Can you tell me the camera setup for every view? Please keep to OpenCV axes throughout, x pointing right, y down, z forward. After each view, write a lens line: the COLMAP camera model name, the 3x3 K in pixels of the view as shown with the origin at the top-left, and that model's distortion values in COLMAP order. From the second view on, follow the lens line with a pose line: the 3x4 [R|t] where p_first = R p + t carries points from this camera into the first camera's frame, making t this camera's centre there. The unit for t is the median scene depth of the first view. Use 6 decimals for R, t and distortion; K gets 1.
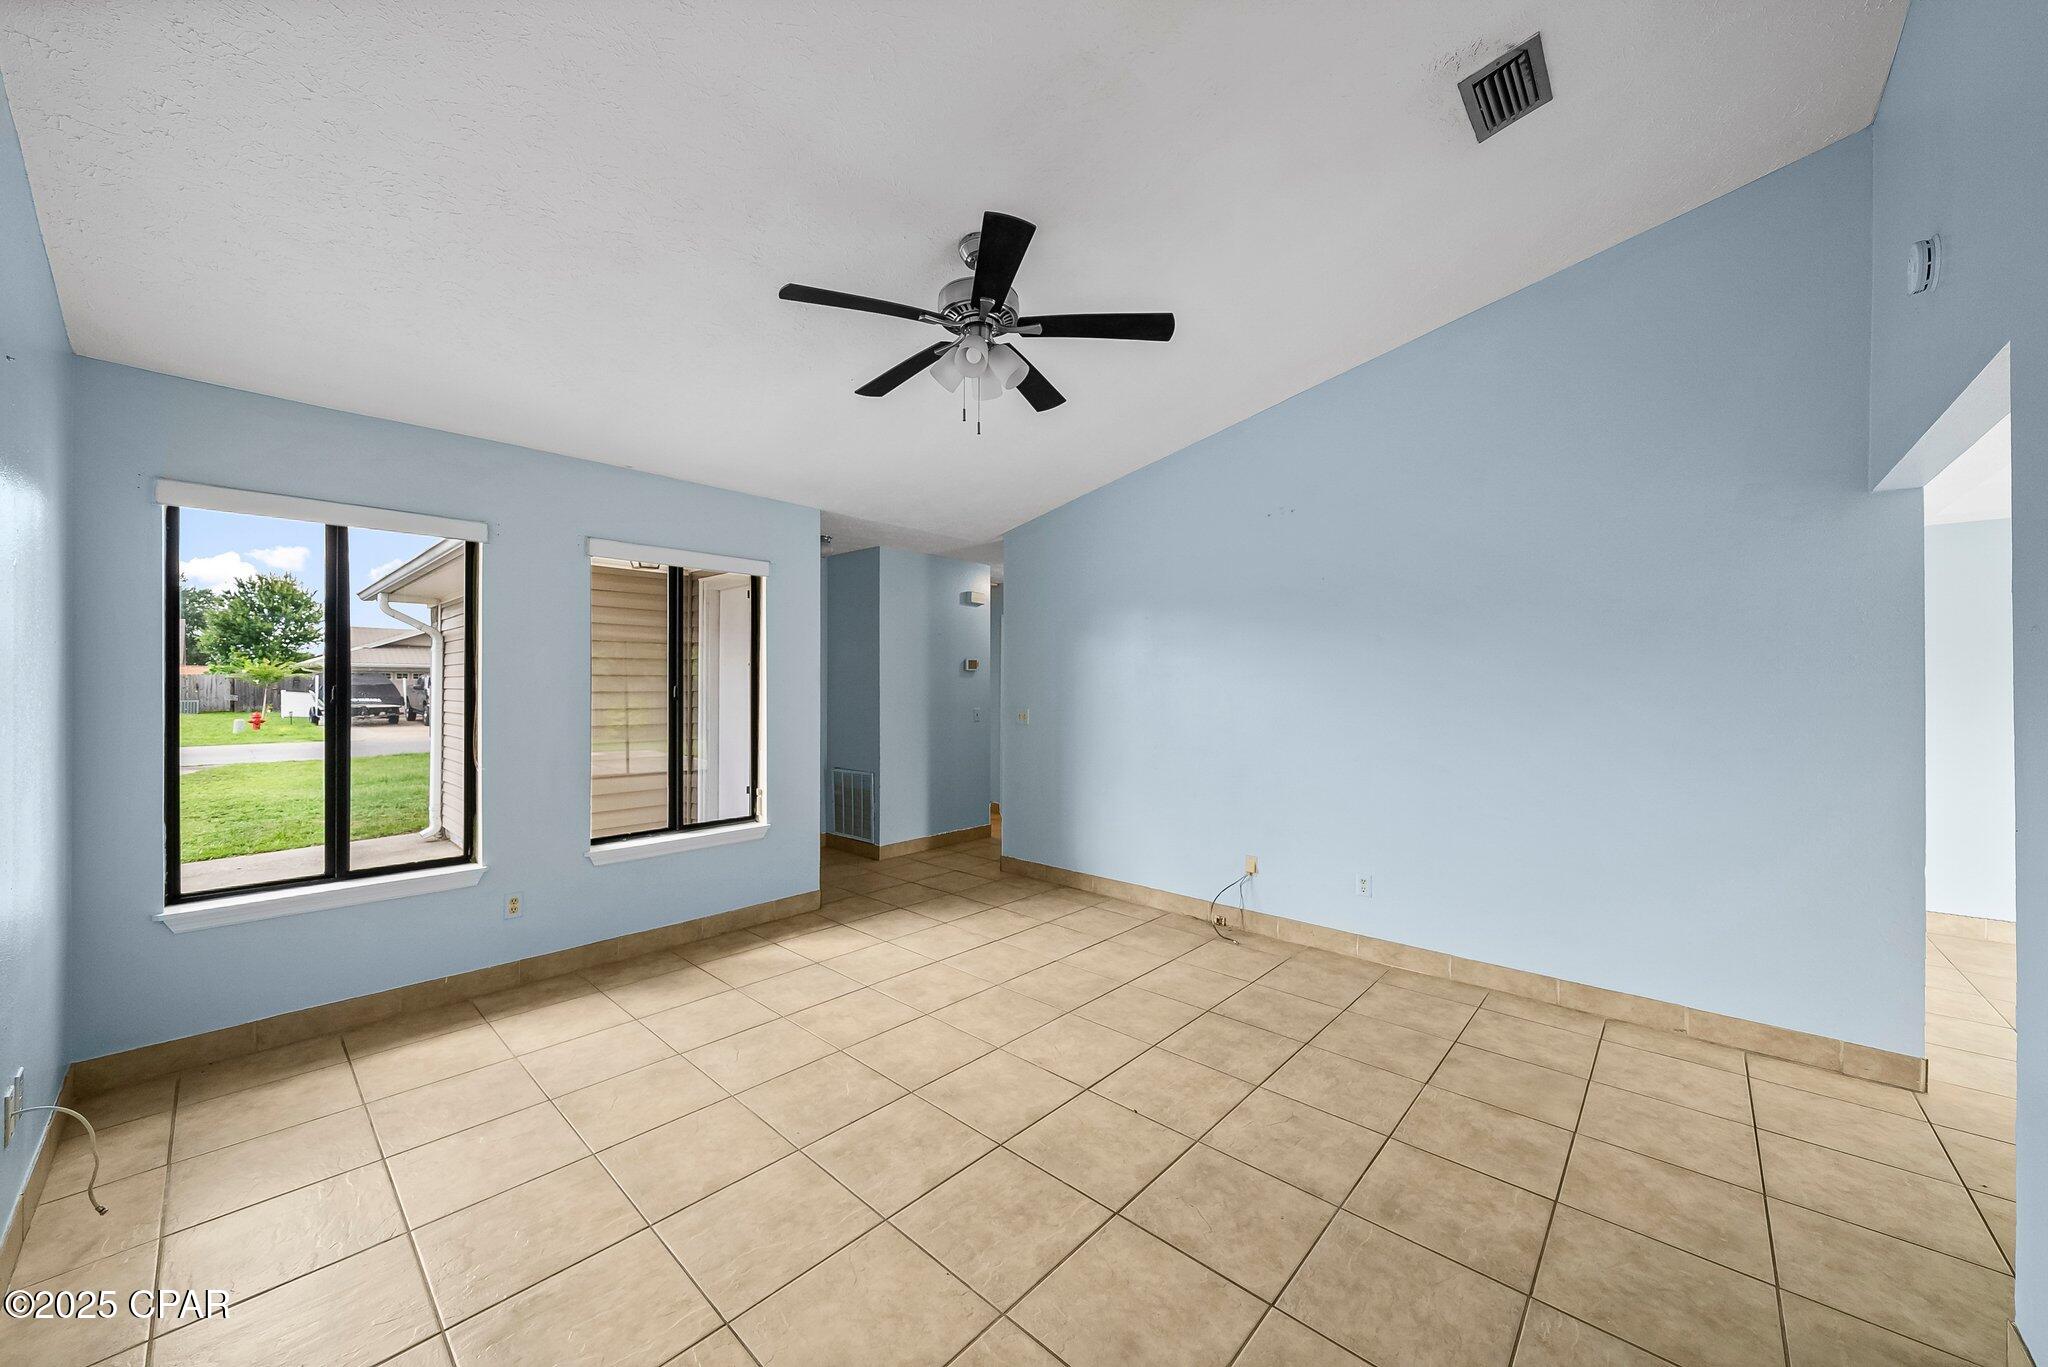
lens RADIAL K [[732.5, 0, 1036.3], [0, 732.5, 690.6], [0, 0, 1]] dist [-0.002225, -0.000087]
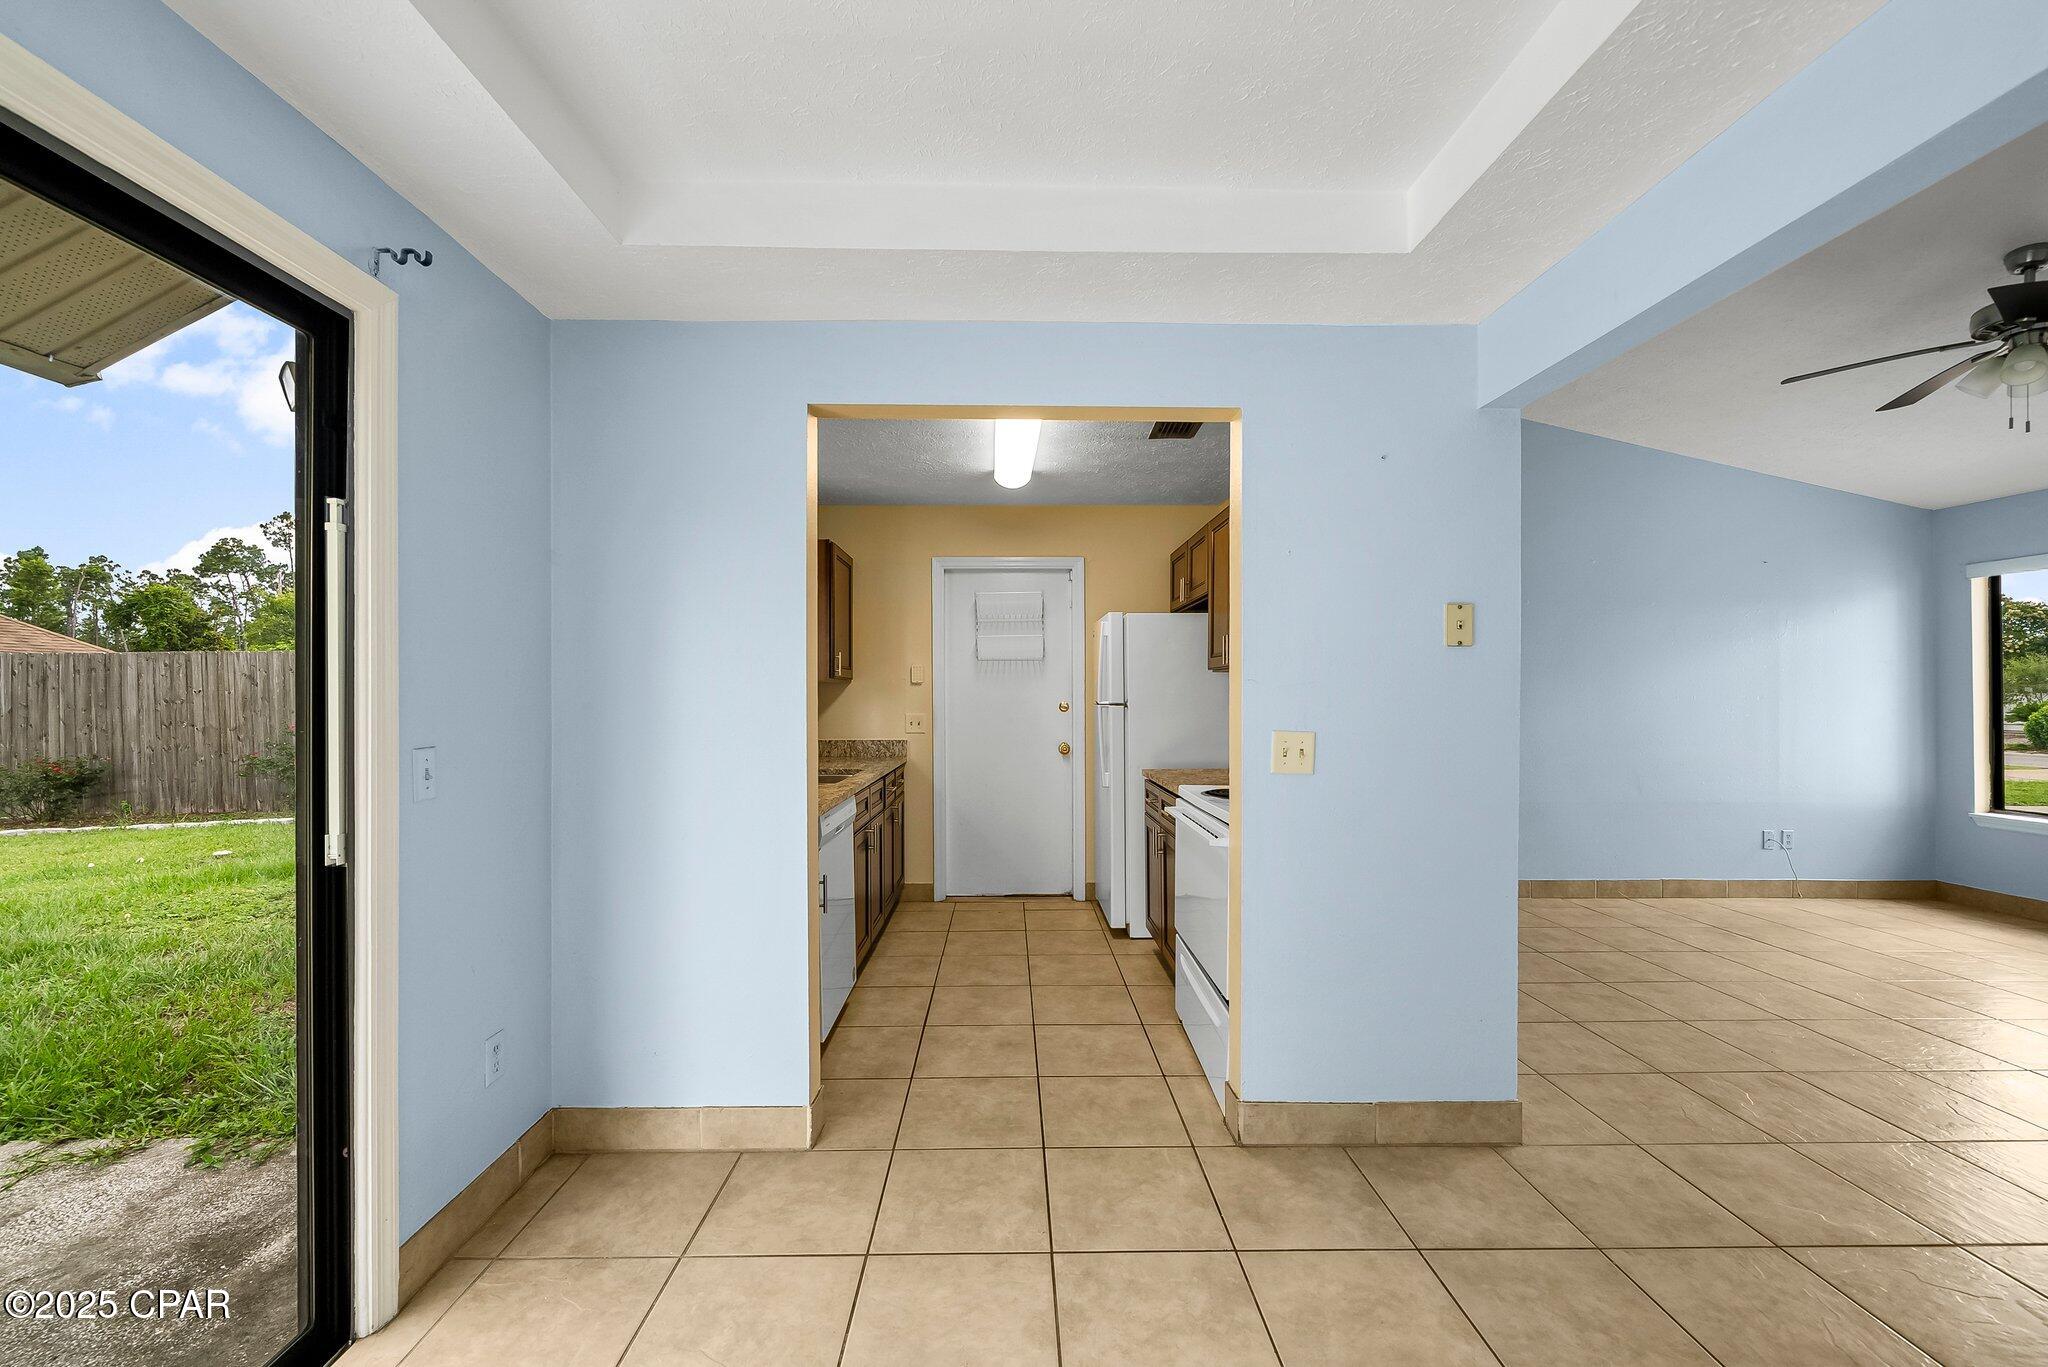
lens RADIAL K [[797.0, 0, 1013.7], [0, 797.0, 695.1], [0, 0, 1]] dist [0.003300, -0.000063]
pose [[-0.738567, -0.008112, -0.674131, 1.939593], [-0.009457, 0.999954, -0.001671, 0.055948], [0.674114, 0.005142, -0.738610, 0.924878]]
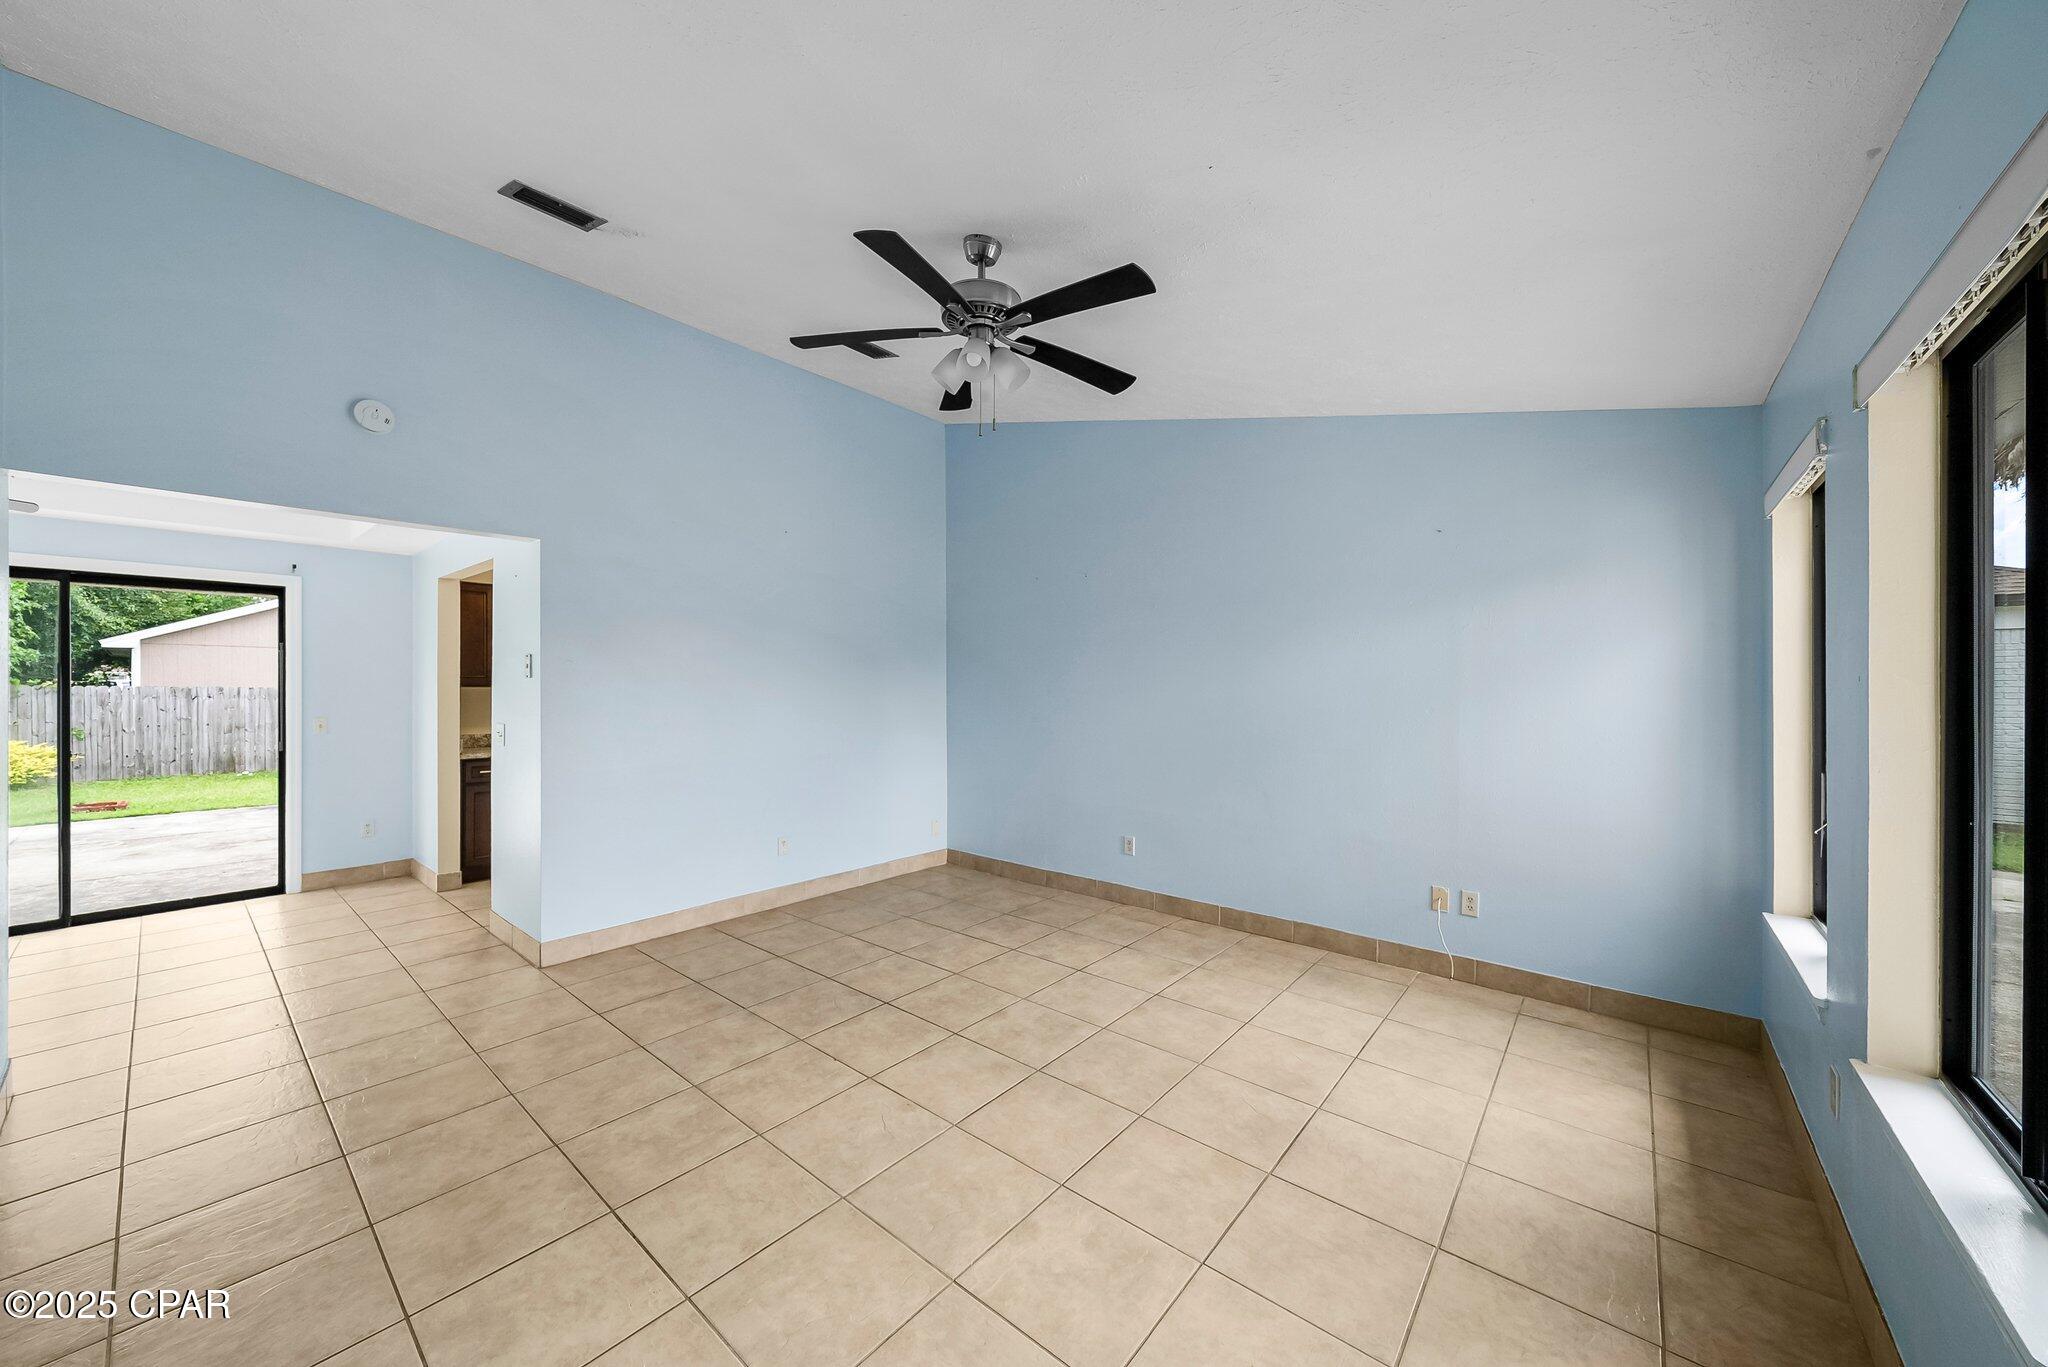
lens RADIAL K [[732.5, 0, 1022.8], [0, 732.5, 684.6], [0, 0, 1]] dist [-0.002225, -0.000087]
pose [[-0.999583, -0.007578, -0.027873, -0.120570], [-0.007818, 0.999933, 0.008506, -0.018904], [0.027807, 0.008720, -0.999575, 2.164894]]
